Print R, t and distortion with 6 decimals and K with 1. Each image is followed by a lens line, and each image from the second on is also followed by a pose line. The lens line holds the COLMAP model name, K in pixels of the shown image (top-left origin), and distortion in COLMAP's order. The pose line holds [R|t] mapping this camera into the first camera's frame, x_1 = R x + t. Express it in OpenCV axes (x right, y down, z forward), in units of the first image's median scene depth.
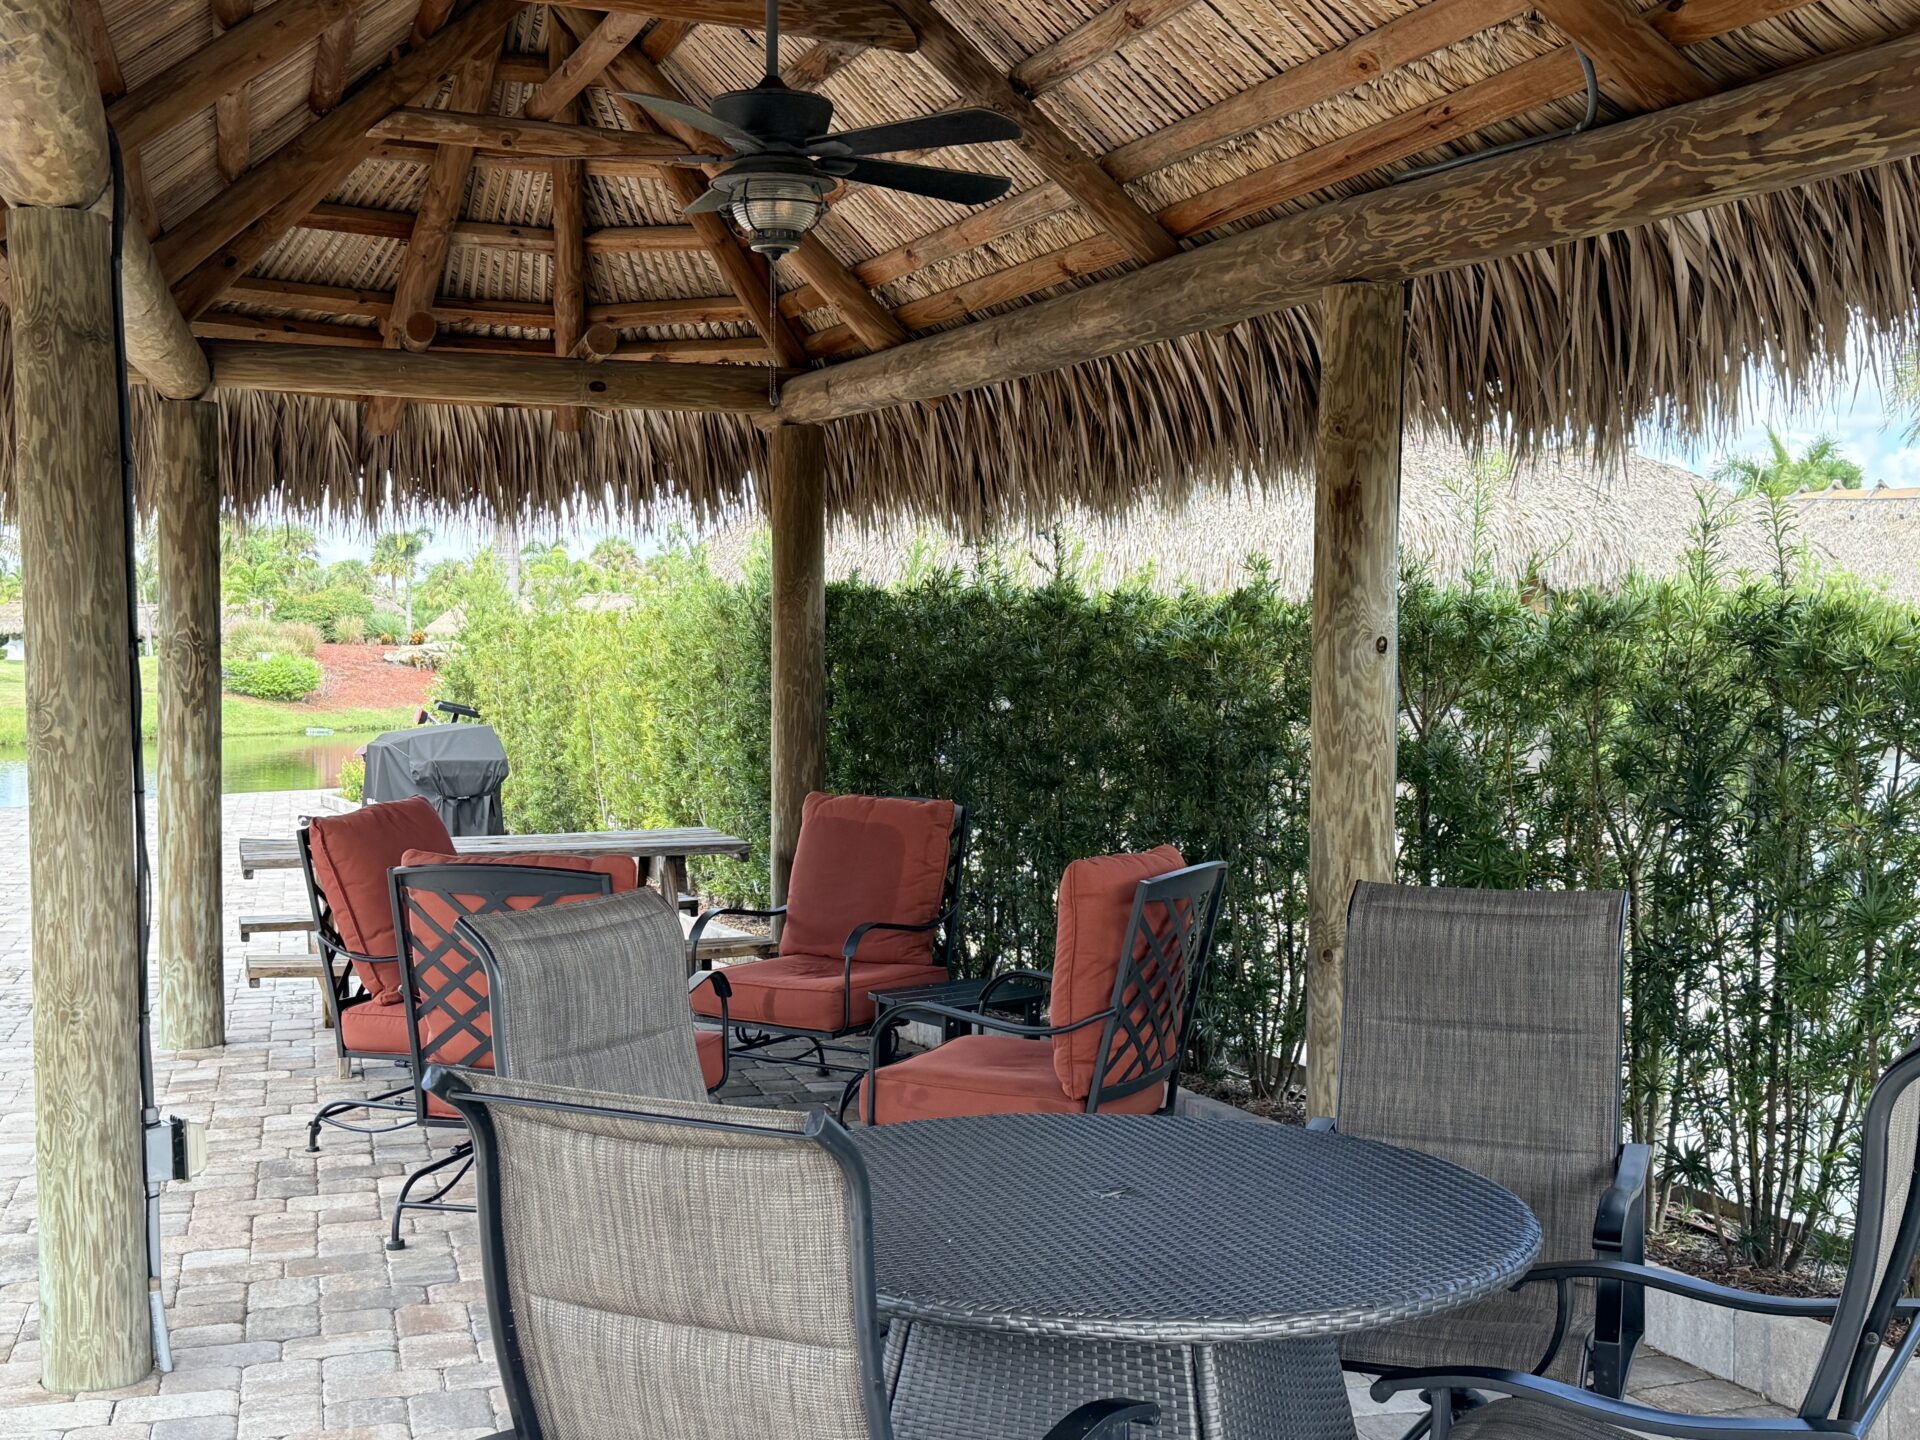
lens RADIAL K [[2218.8, 0, 962.6], [0, 2218.8, 717.4], [0, 0, 1]] dist [0.073181, 0.000000]
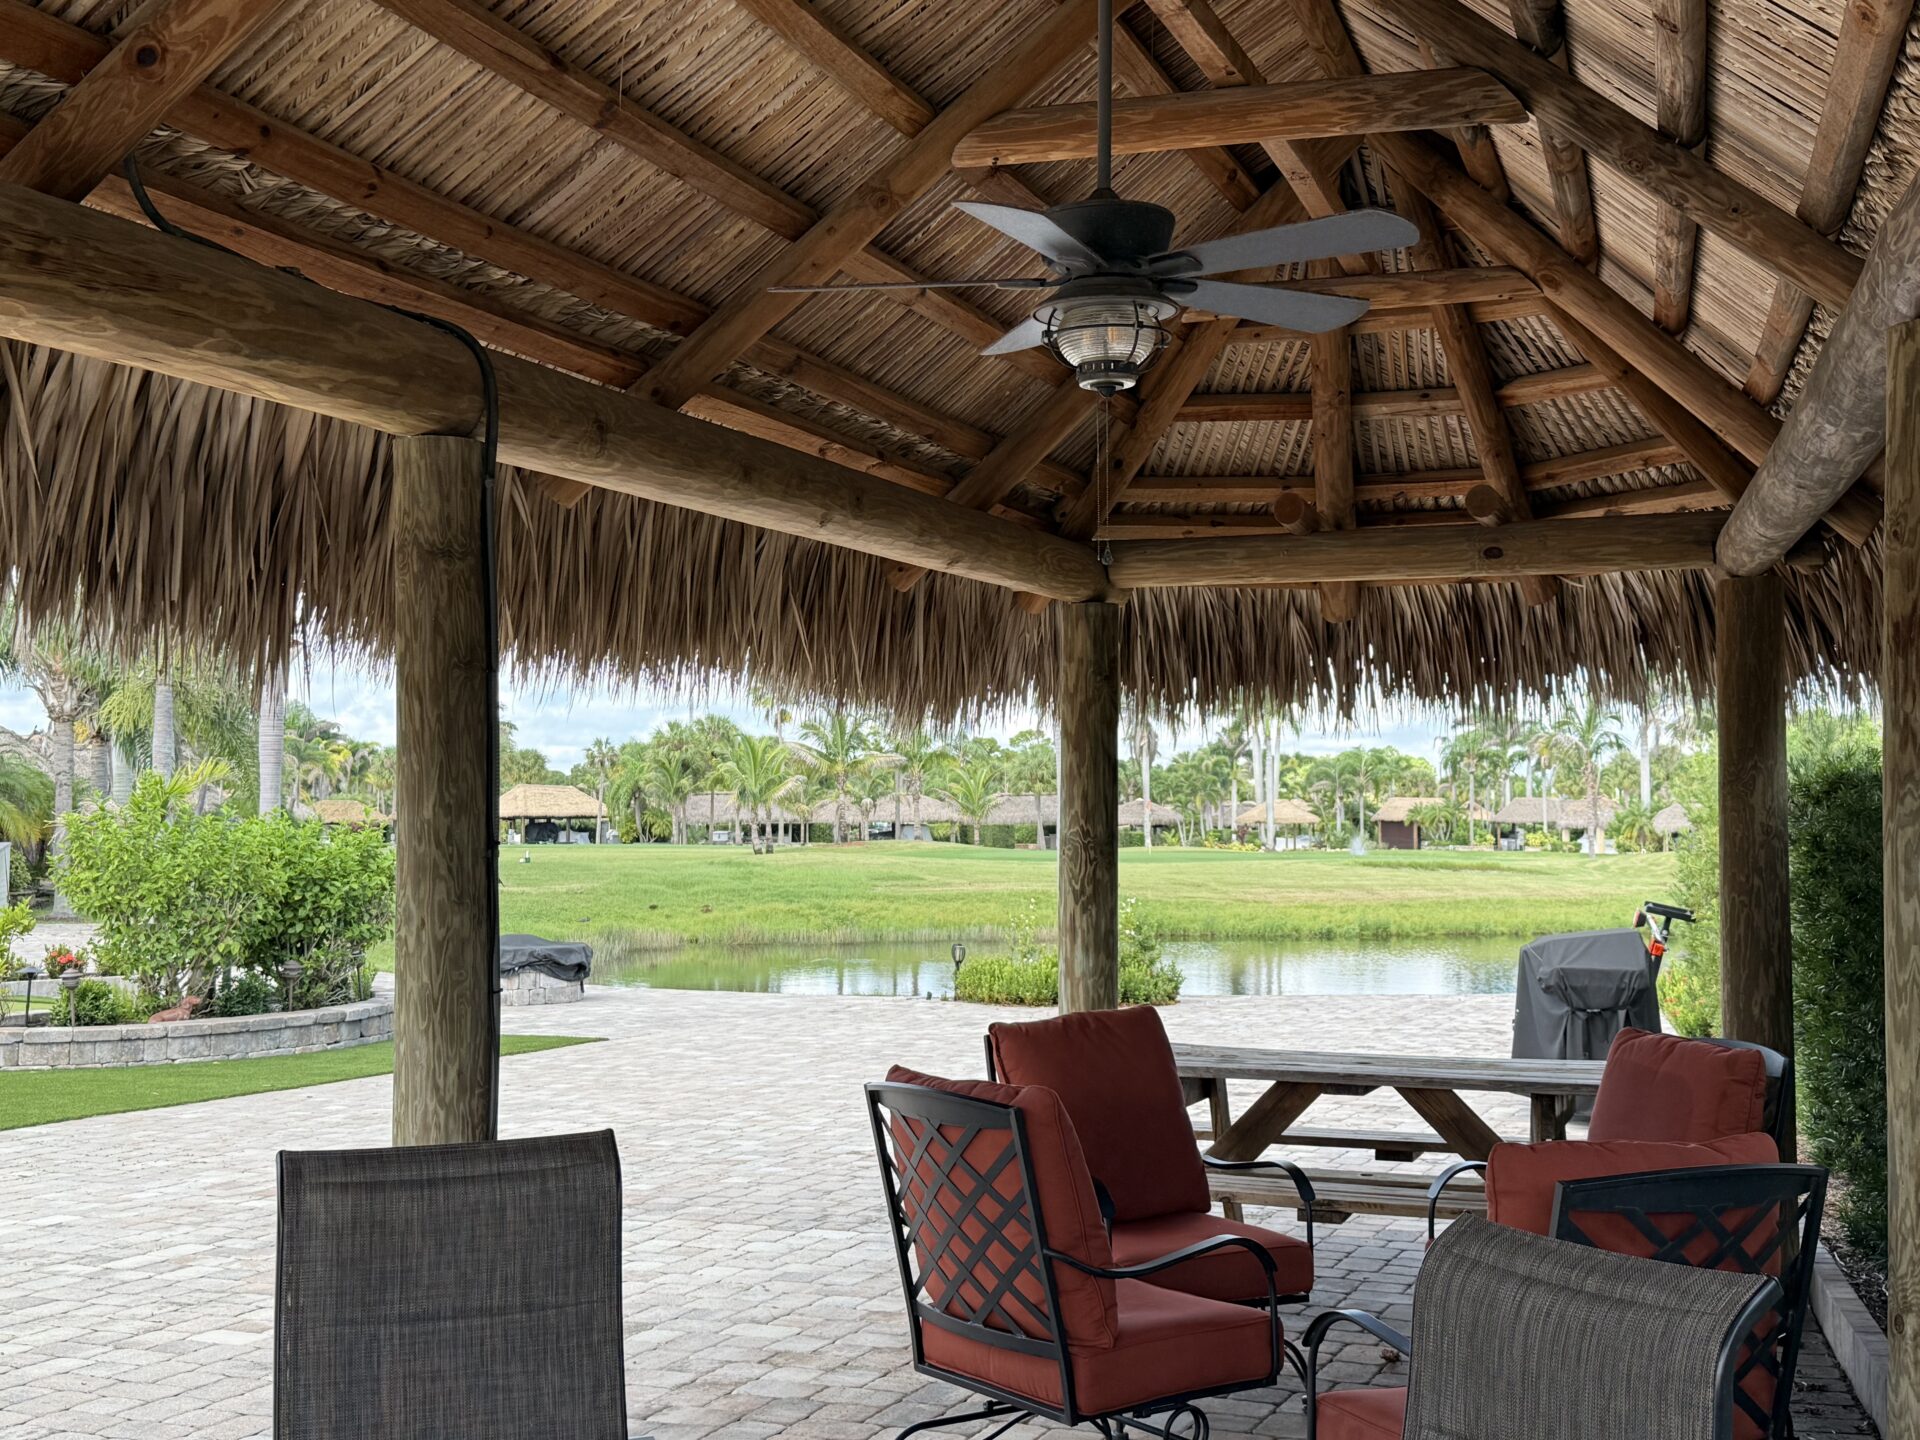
lens RADIAL K [[2218.8, 0, 959.5], [0, 2218.8, 706.6], [0, 0, 1]] dist [0.073181, 0.000000]
pose [[0.774620, -0.037098, -0.631338, 0.245010], [-0.020304, 0.996305, -0.083456, -0.008884], [0.632101, 0.077465, 0.771004, 0.191999]]
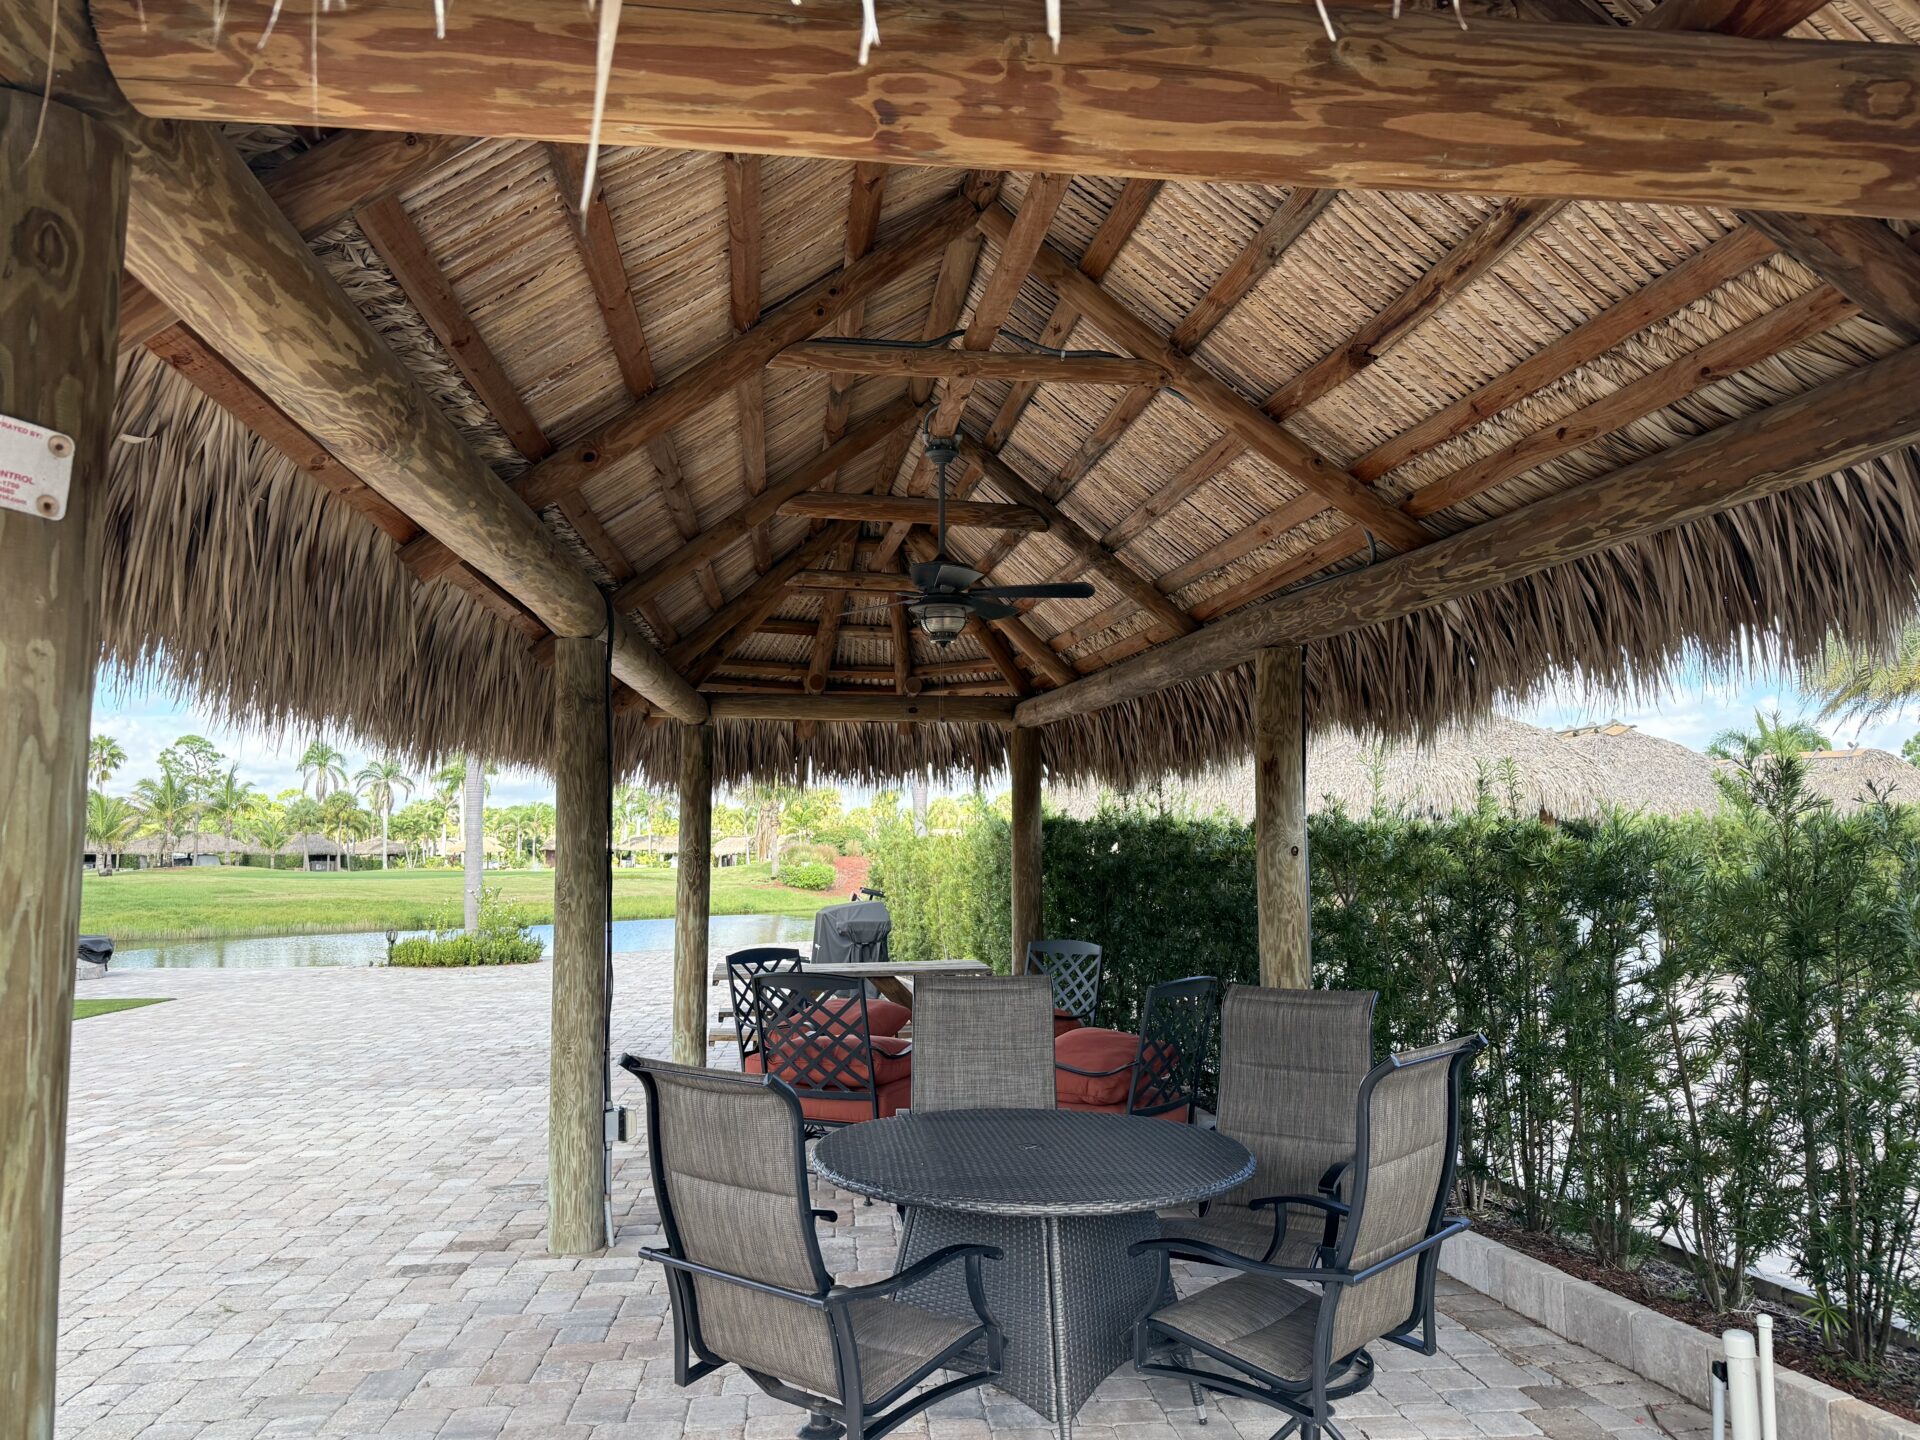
lens RADIAL K [[1344.6, 0, 975.6], [0, 1344.6, 694.0], [0, 0, 1]] dist [0.063773, -0.071027]
pose [[0.983577, -0.027762, -0.178342, 0.086245], [0.000439, 0.988464, -0.151452, 0.004135], [0.180489, 0.148887, 0.972243, -0.060368]]
